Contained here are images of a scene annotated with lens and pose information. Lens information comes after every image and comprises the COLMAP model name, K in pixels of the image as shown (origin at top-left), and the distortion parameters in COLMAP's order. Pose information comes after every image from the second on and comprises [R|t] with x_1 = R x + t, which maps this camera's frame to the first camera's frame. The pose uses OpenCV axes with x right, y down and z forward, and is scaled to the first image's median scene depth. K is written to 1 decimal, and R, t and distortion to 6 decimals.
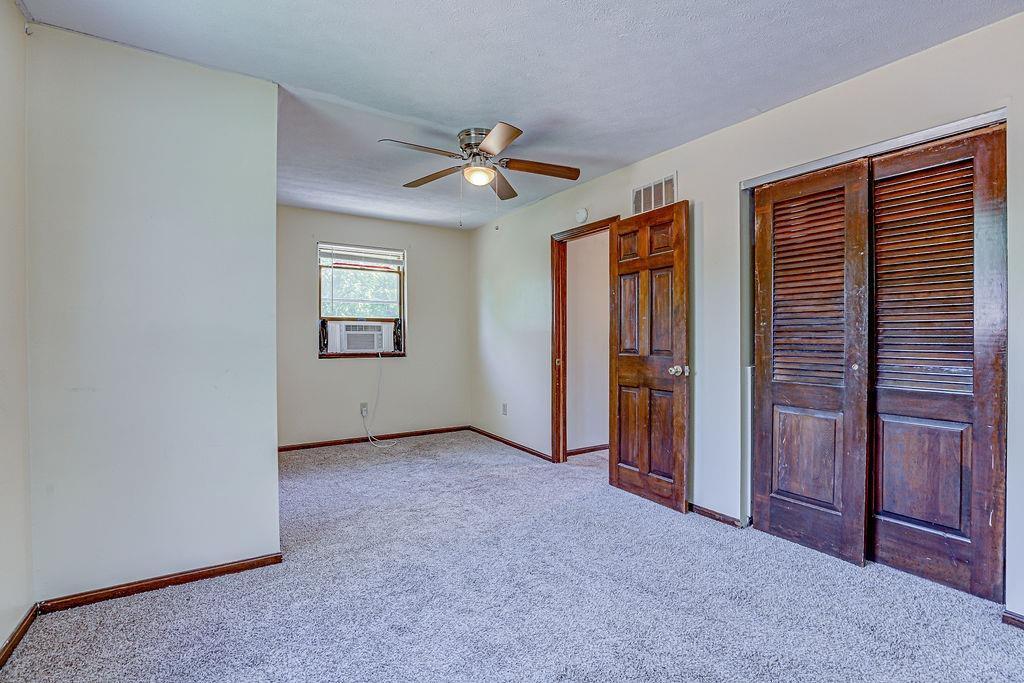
lens RADIAL K [[473.9, 0, 551.8], [0, 473.9, 342.5], [0, 0, 1]] dist [-0.019948, 0.001134]
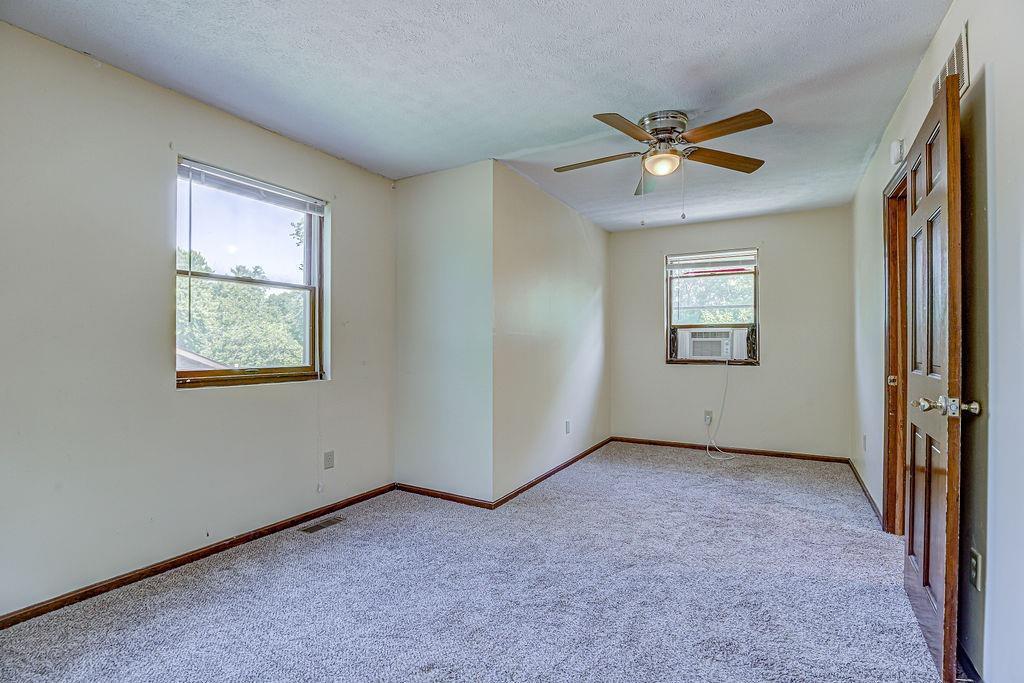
lens RADIAL K [[473.9, 0, 518.8], [0, 473.9, 347.1], [0, 0, 1]] dist [-0.019948, 0.001134]
pose [[0.445534, 0.003427, -0.895259, 0.336678], [-0.008572, 0.999963, -0.000438, -0.000770], [0.895224, 0.007869, 0.445547, 0.225013]]
